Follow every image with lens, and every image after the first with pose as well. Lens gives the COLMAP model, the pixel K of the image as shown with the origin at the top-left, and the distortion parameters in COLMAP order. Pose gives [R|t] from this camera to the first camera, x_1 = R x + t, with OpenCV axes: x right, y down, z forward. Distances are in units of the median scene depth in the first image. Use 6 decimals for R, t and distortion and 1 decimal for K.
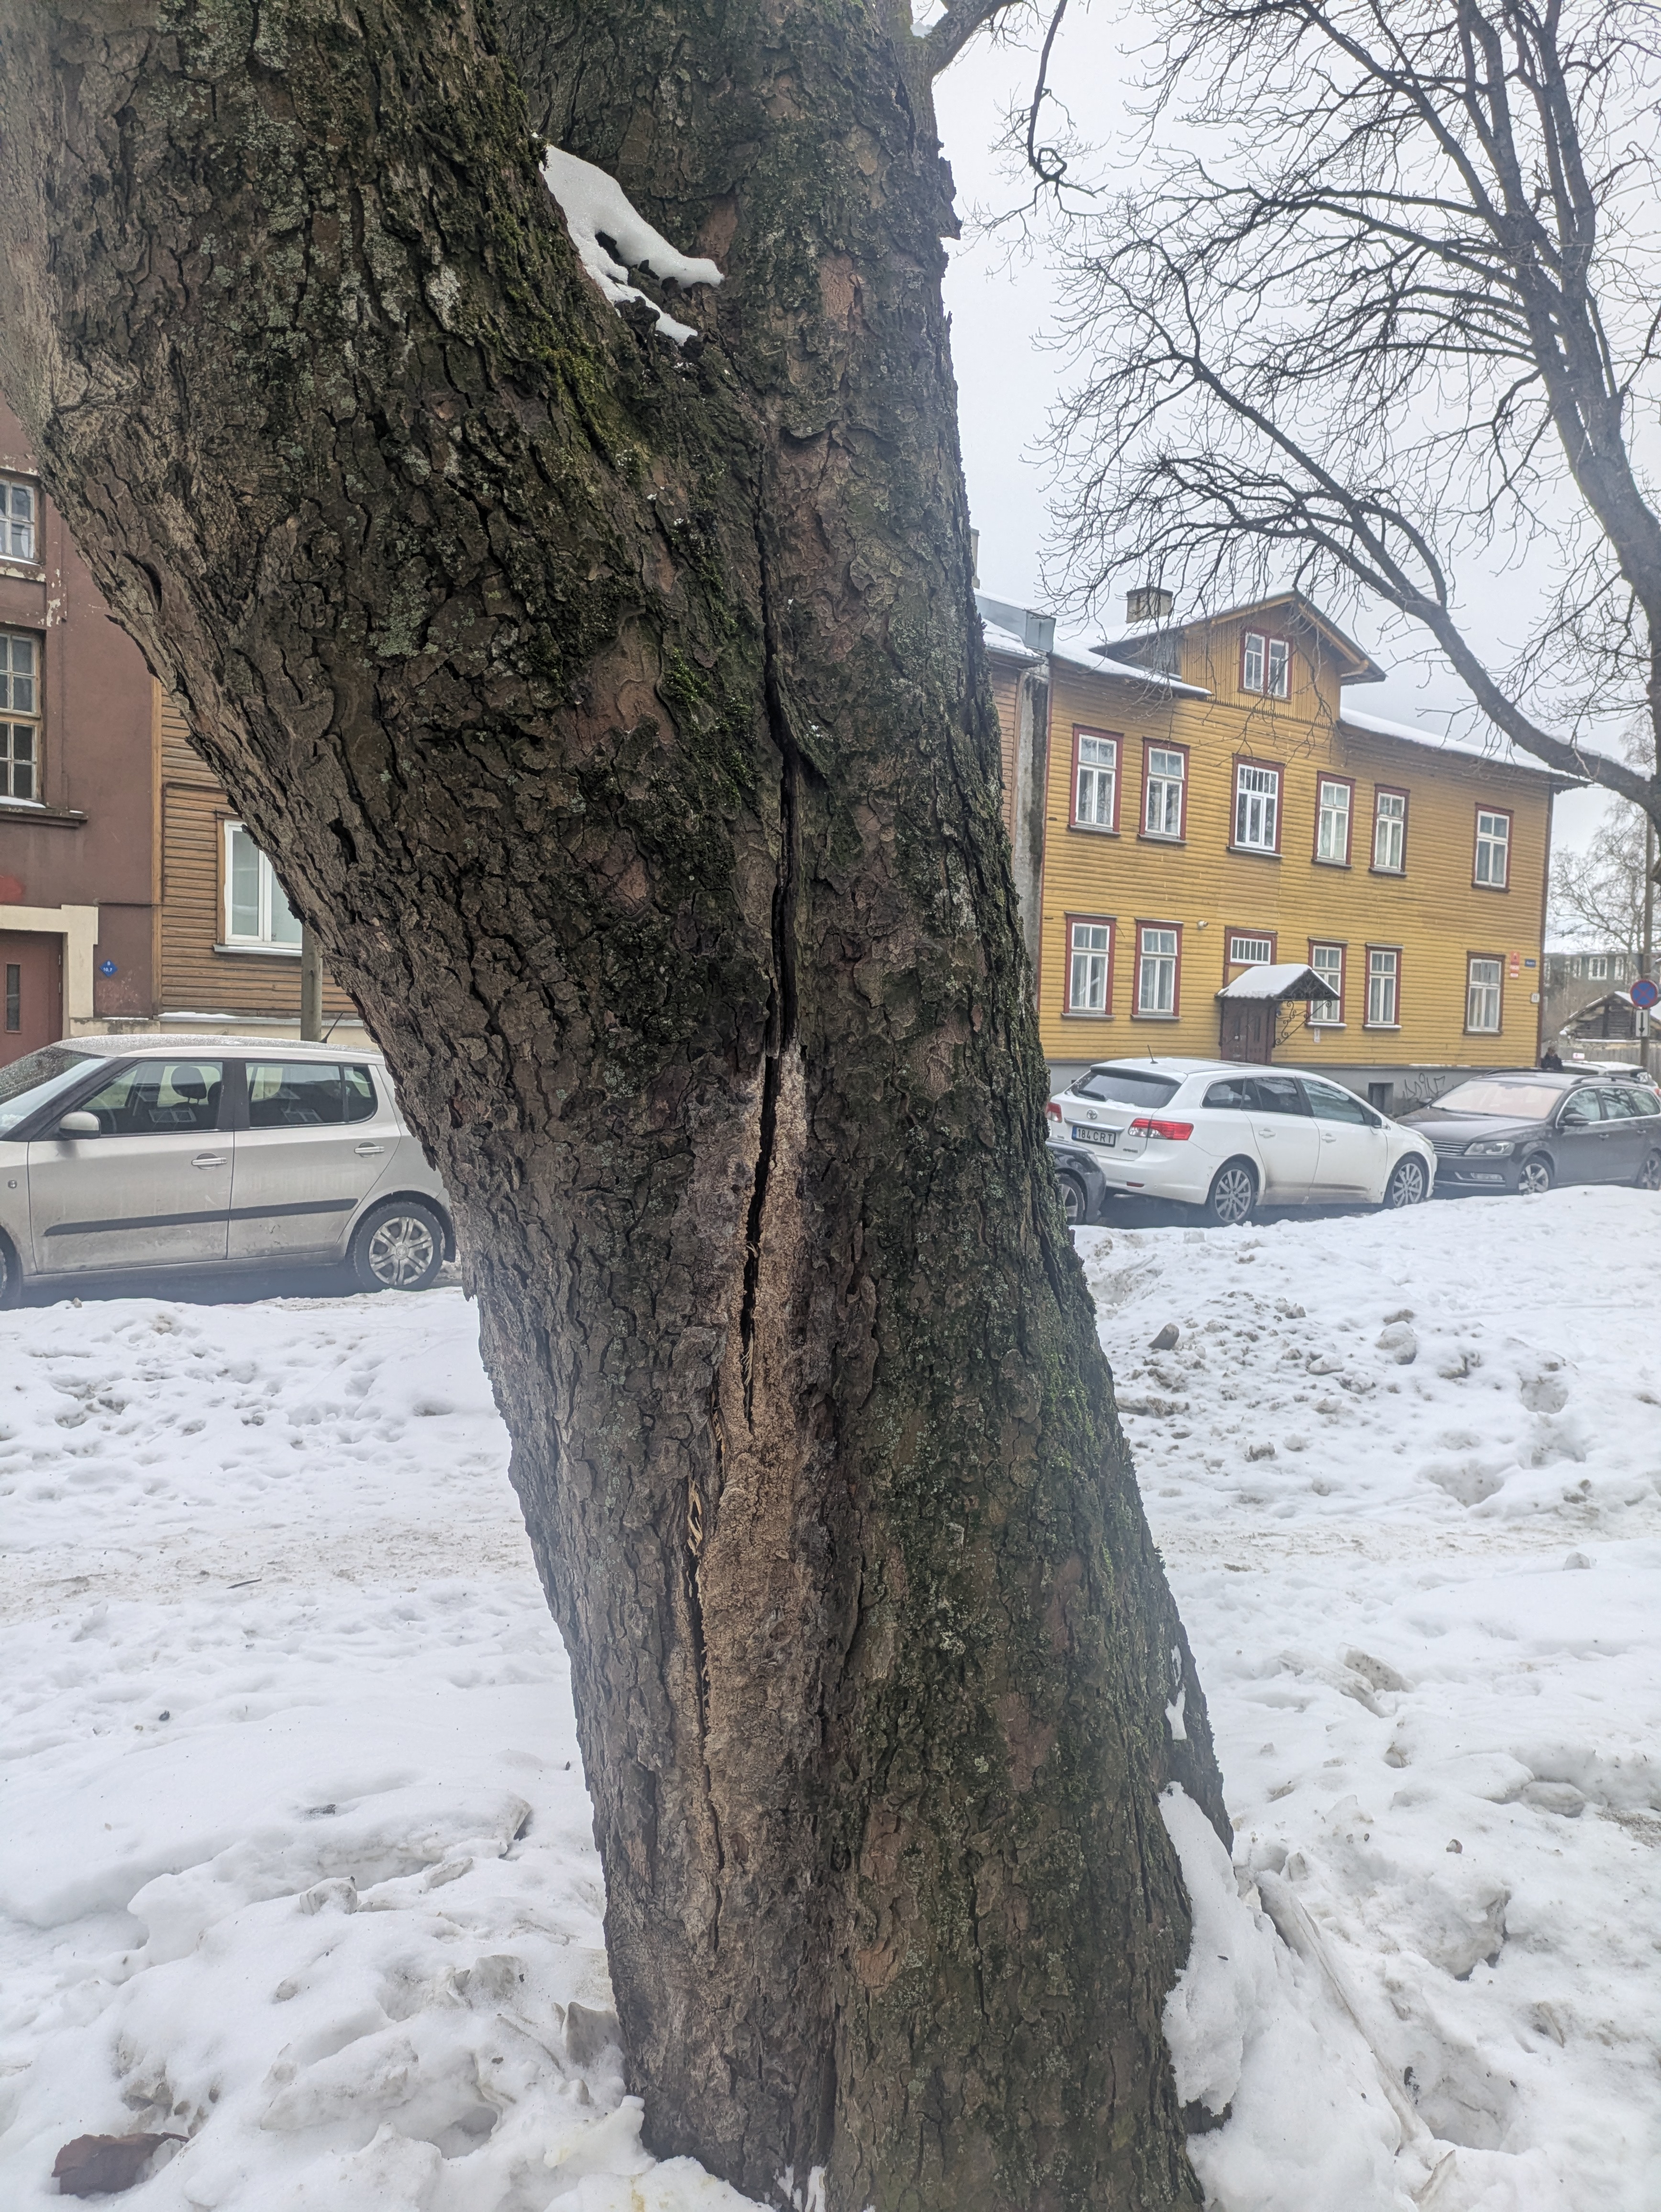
lens RADIAL K [[1792.4, 0, 830.5], [0, 1792.4, 1106.0], [0, 0, 1]] dist [0.116690, -0.131473]
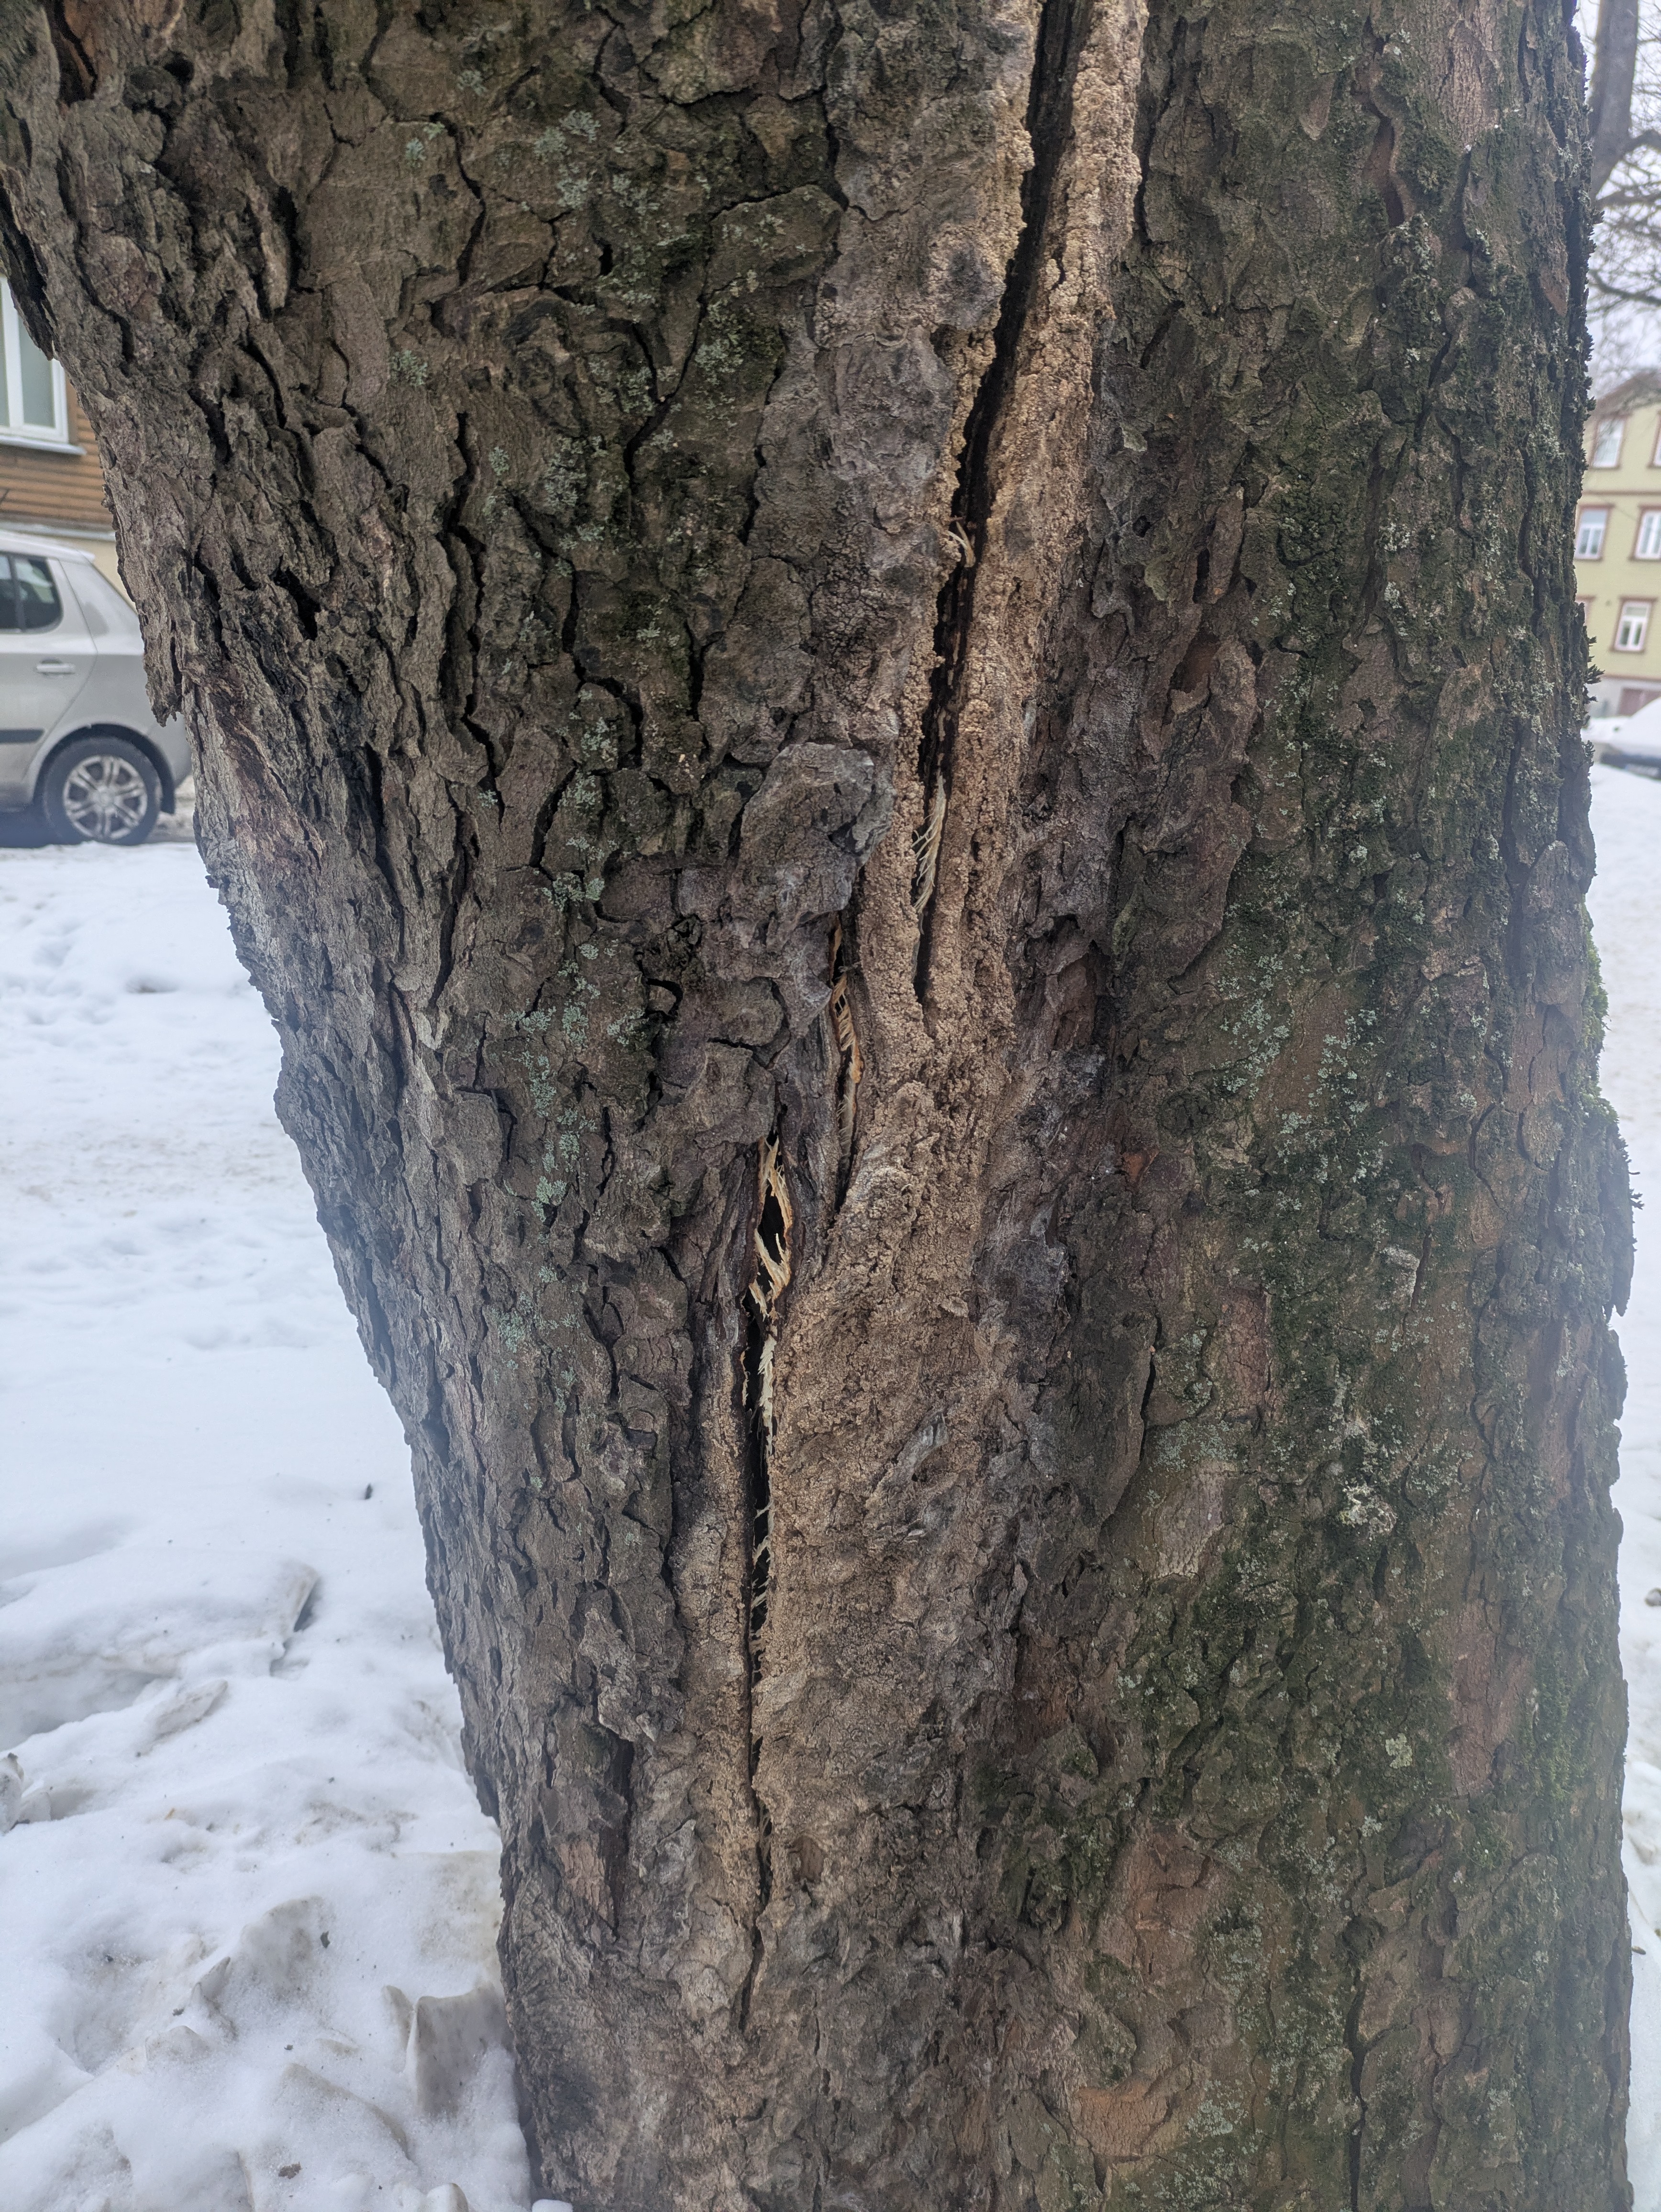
lens RADIAL K [[1777.6, 0, 917.6], [0, 1777.6, 1105.8], [0, 0, 1]] dist [0.071727, -0.076824]
pose [[0.983221, 0.007386, 0.182266, -0.116025], [-0.047743, 0.974770, 0.218046, 0.111071], [-0.176057, -0.223089, 0.958767, 0.615426]]
